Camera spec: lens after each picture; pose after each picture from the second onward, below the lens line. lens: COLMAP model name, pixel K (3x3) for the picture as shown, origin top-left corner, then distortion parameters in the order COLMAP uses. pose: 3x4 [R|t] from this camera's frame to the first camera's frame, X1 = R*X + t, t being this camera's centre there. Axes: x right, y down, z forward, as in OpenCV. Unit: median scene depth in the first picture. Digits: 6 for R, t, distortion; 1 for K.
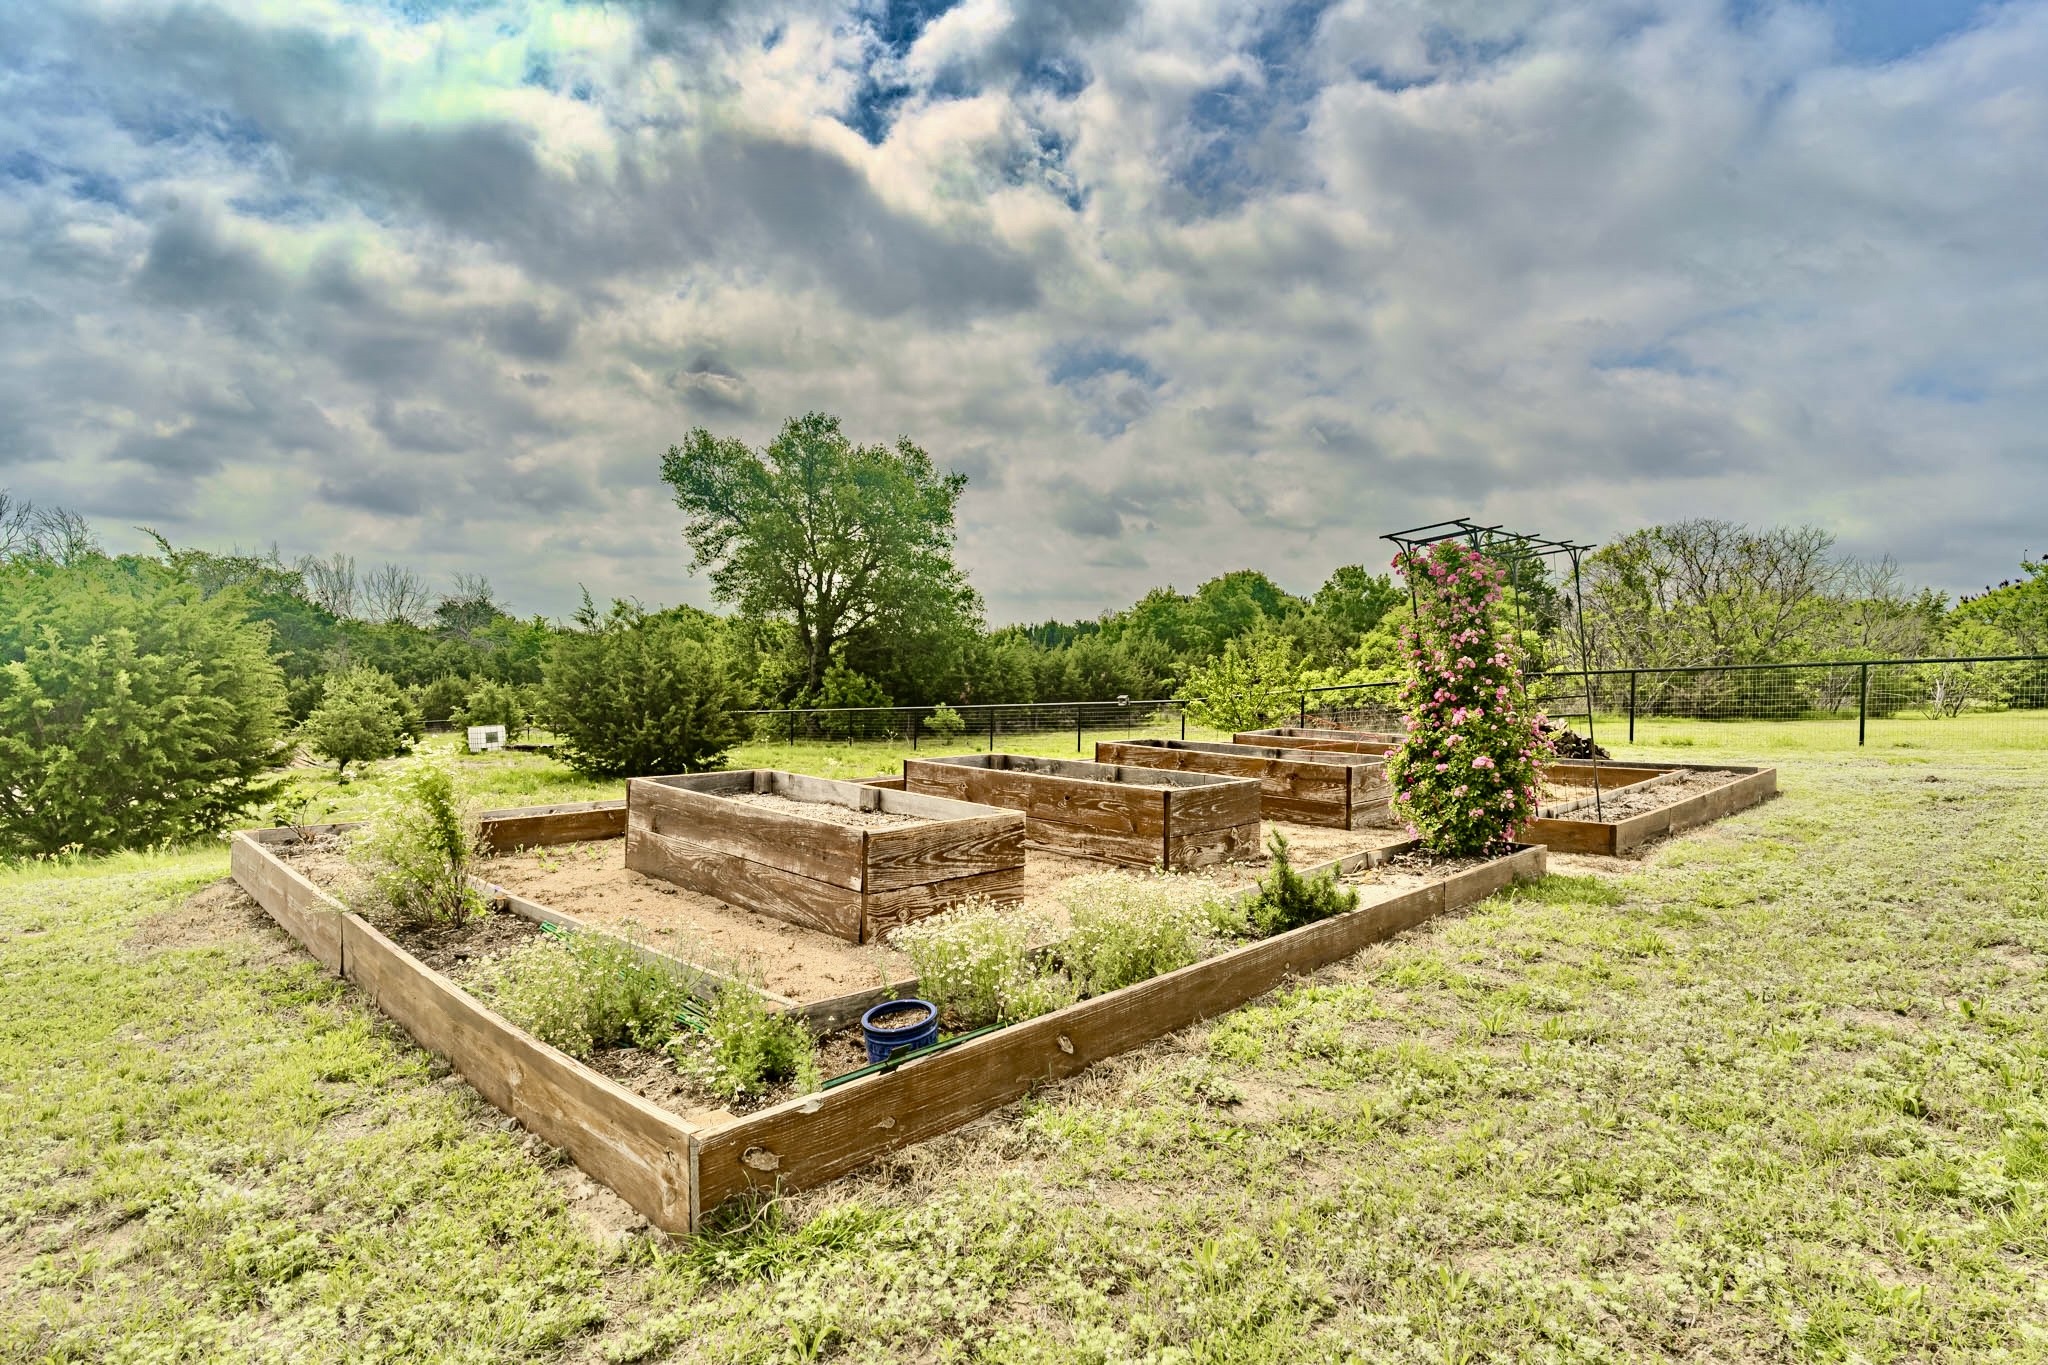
lens RADIAL K [[1078.6, 0, 1024.0], [0, 1078.6, 682.5], [0, 0, 1]] dist [0.000821, 0.000093]
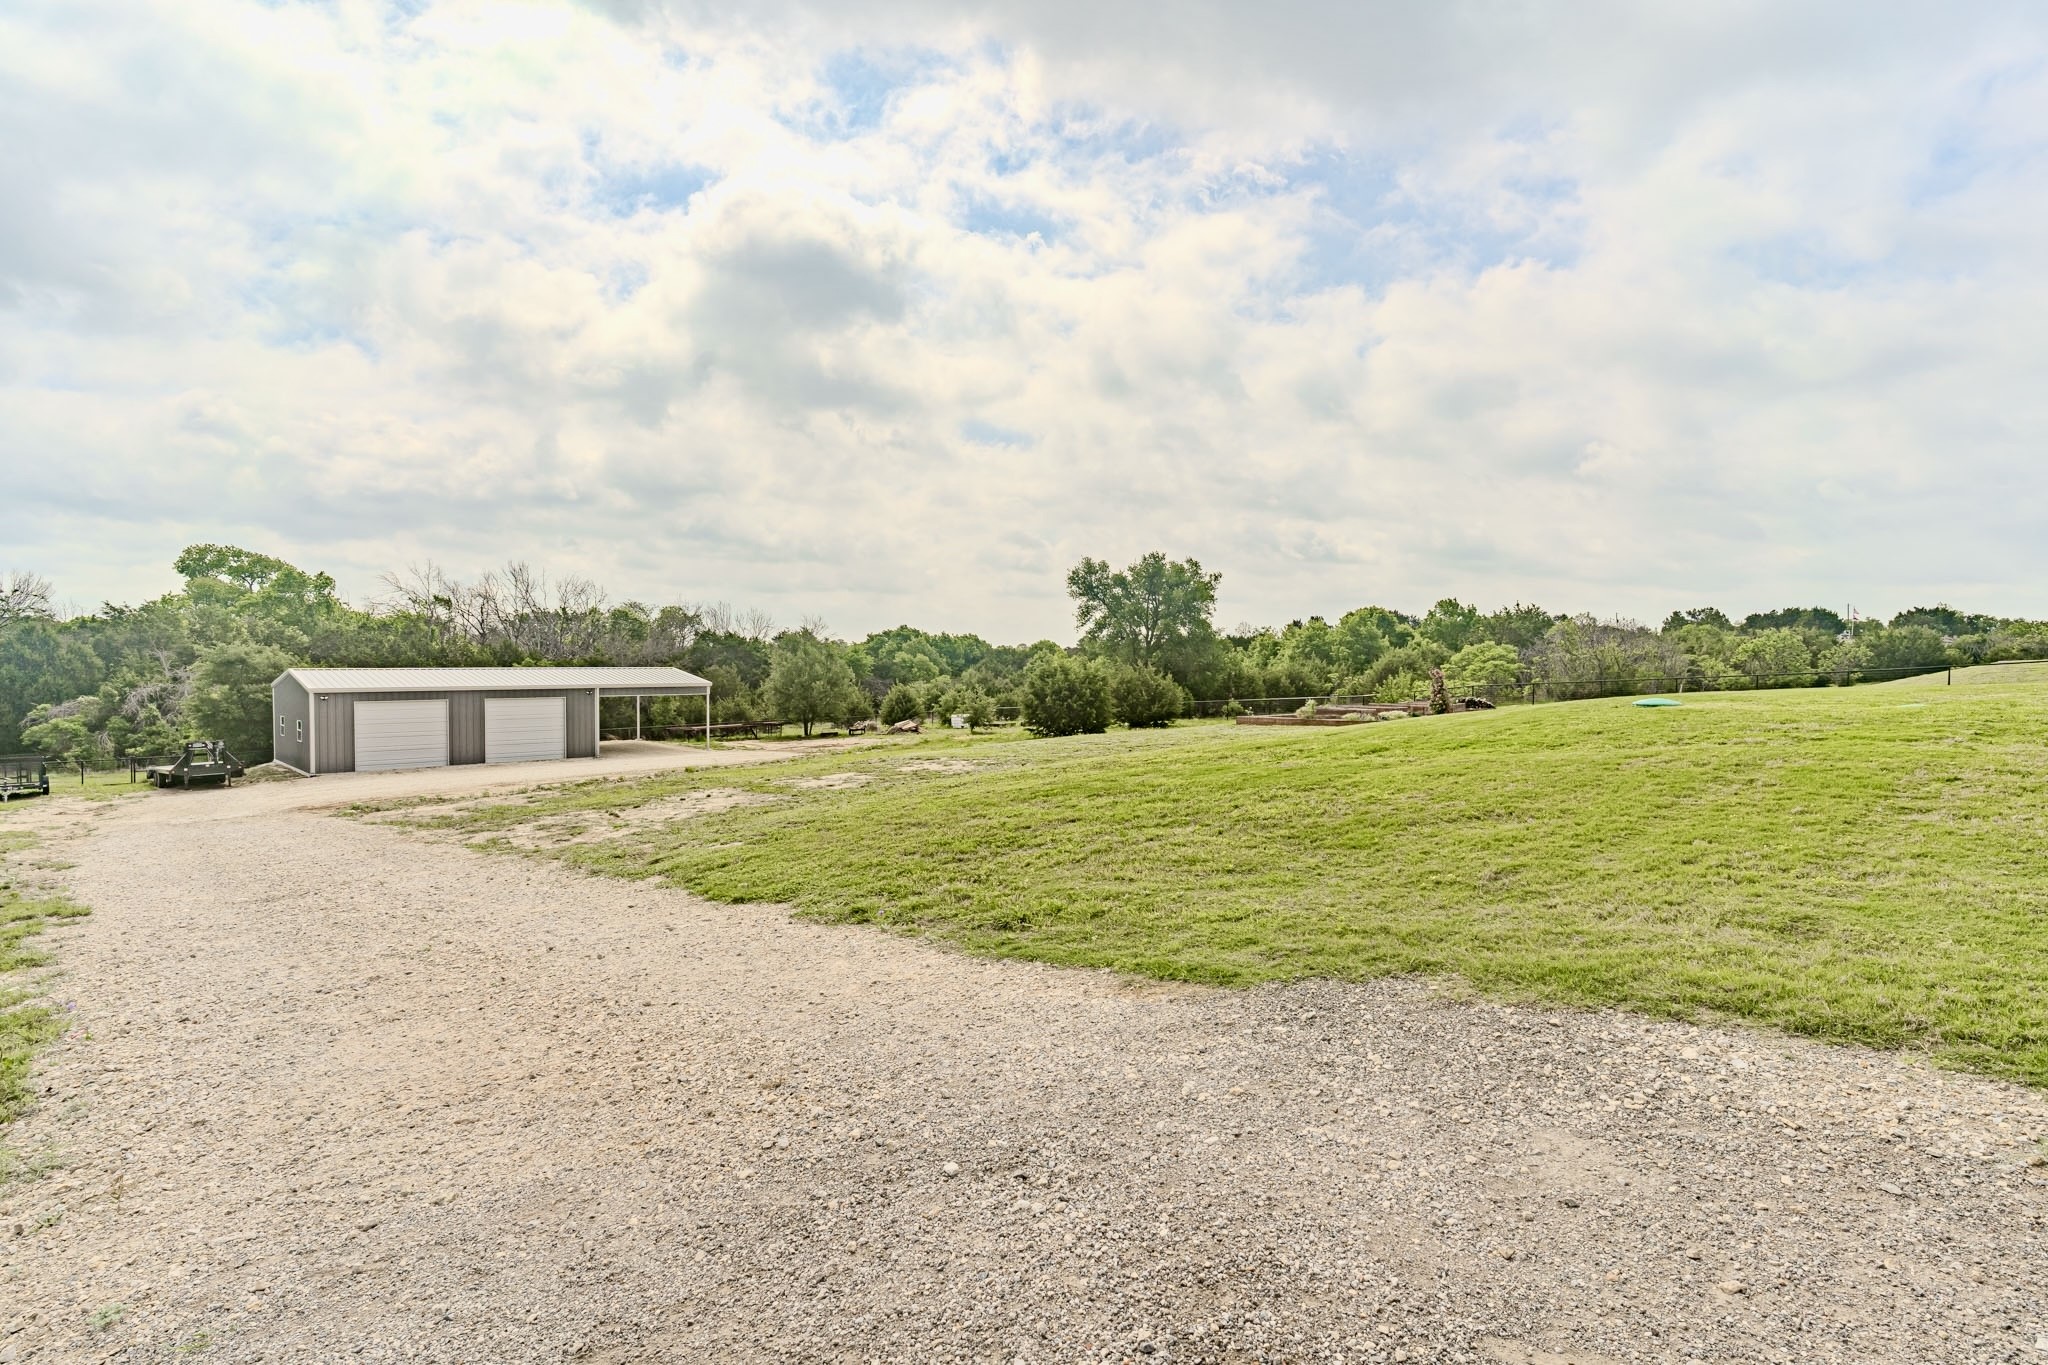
lens RADIAL K [[1078.6, 0, 1024.0], [0, 1078.6, 682.5], [0, 0, 1]] dist [0.000821, 0.000093]
pose [[0.995611, -0.012188, -0.092793, -0.218263], [0.012312, 0.999924, 0.000763, -0.014768], [0.092777, -0.001902, 0.995685, -0.841157]]
